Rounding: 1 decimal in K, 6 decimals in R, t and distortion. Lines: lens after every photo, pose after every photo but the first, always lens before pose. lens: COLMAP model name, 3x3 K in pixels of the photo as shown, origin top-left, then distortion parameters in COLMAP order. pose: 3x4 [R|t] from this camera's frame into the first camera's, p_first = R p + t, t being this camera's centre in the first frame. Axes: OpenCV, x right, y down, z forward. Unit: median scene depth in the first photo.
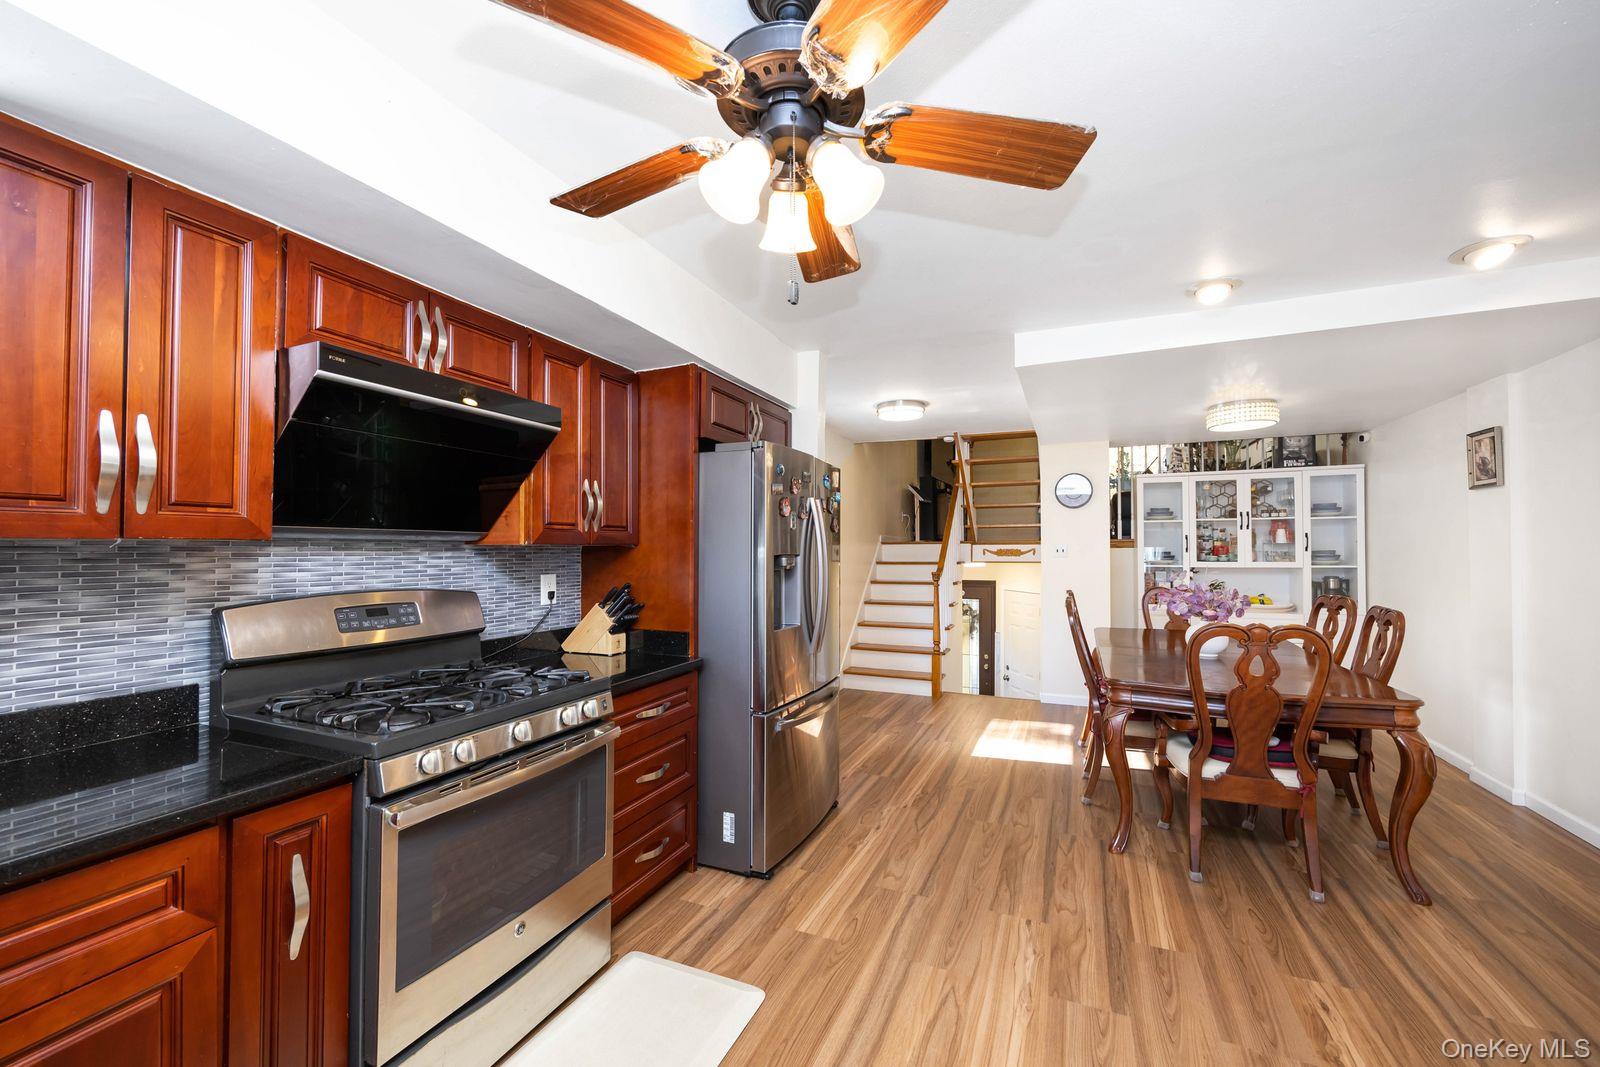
lens RADIAL K [[649.7, 0, 823.7], [0, 649.7, 542.9], [0, 0, 1]] dist [0.000052, -0.000455]
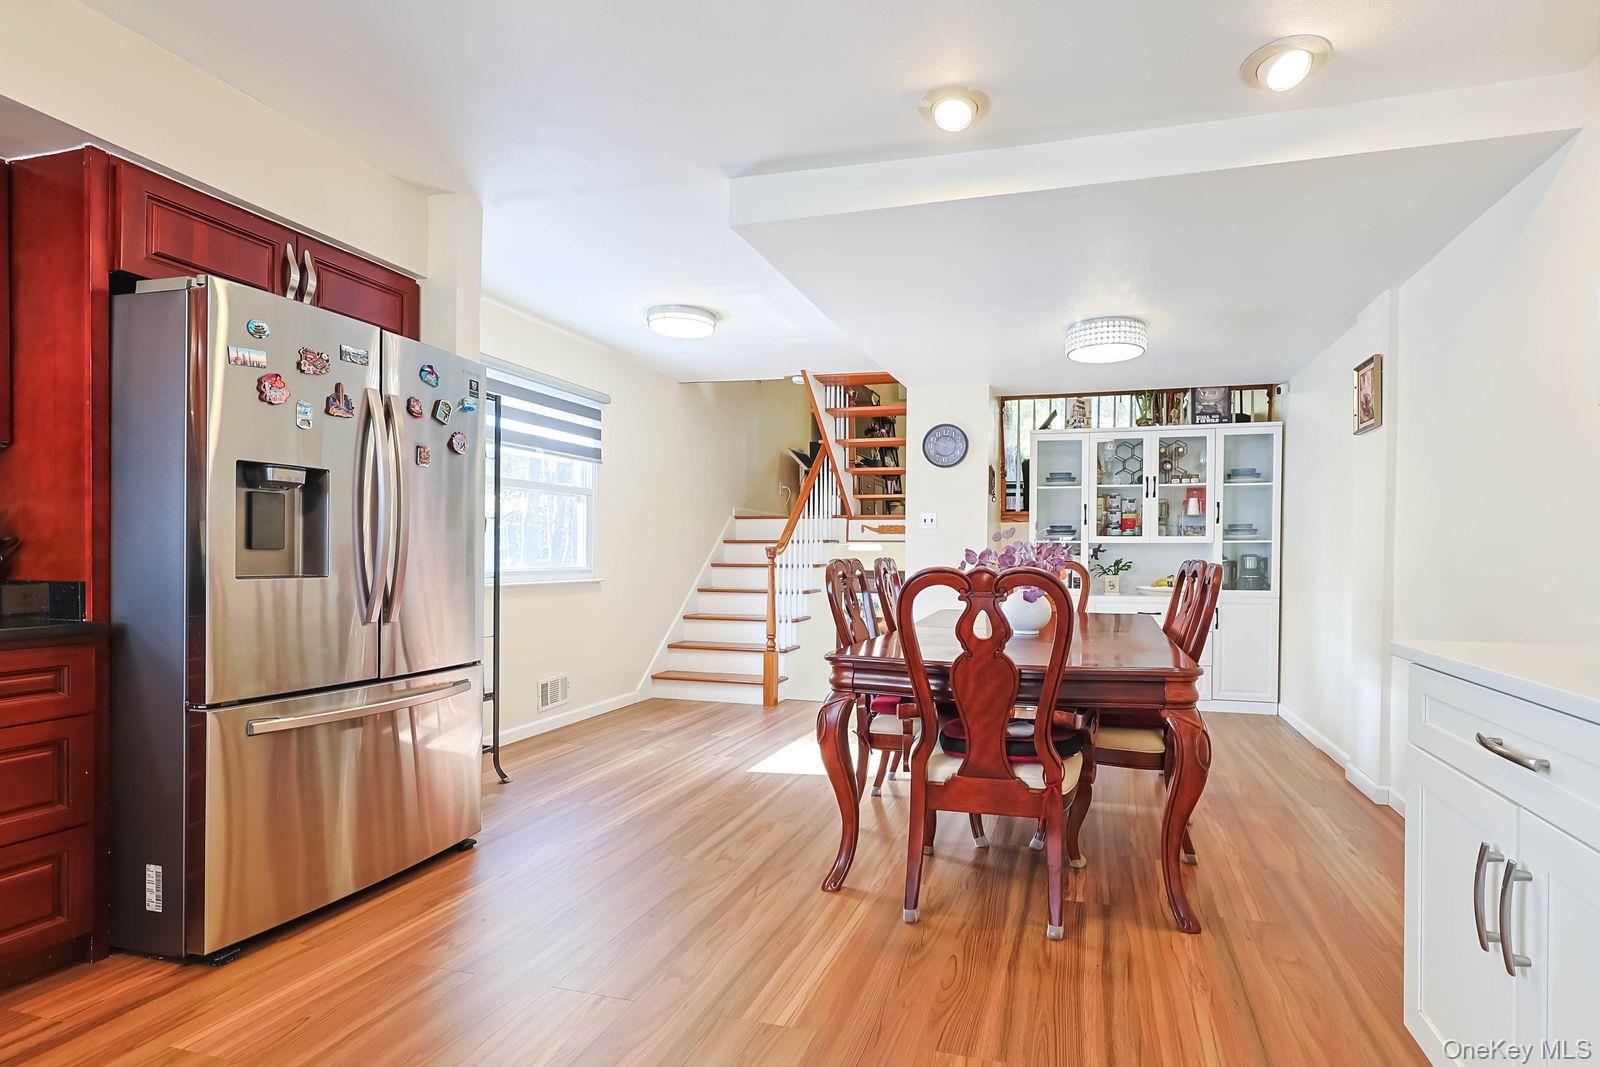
lens RADIAL K [[784.0, 0, 855.5], [0, 784.0, 564.0], [0, 0, 1]] dist [-0.002219, 0.000649]
pose [[0.990611, -0.003844, 0.136654, 0.216688], [-0.000923, 0.999394, 0.034806, 0.048408], [-0.136705, -0.034605, 0.990007, 0.082609]]
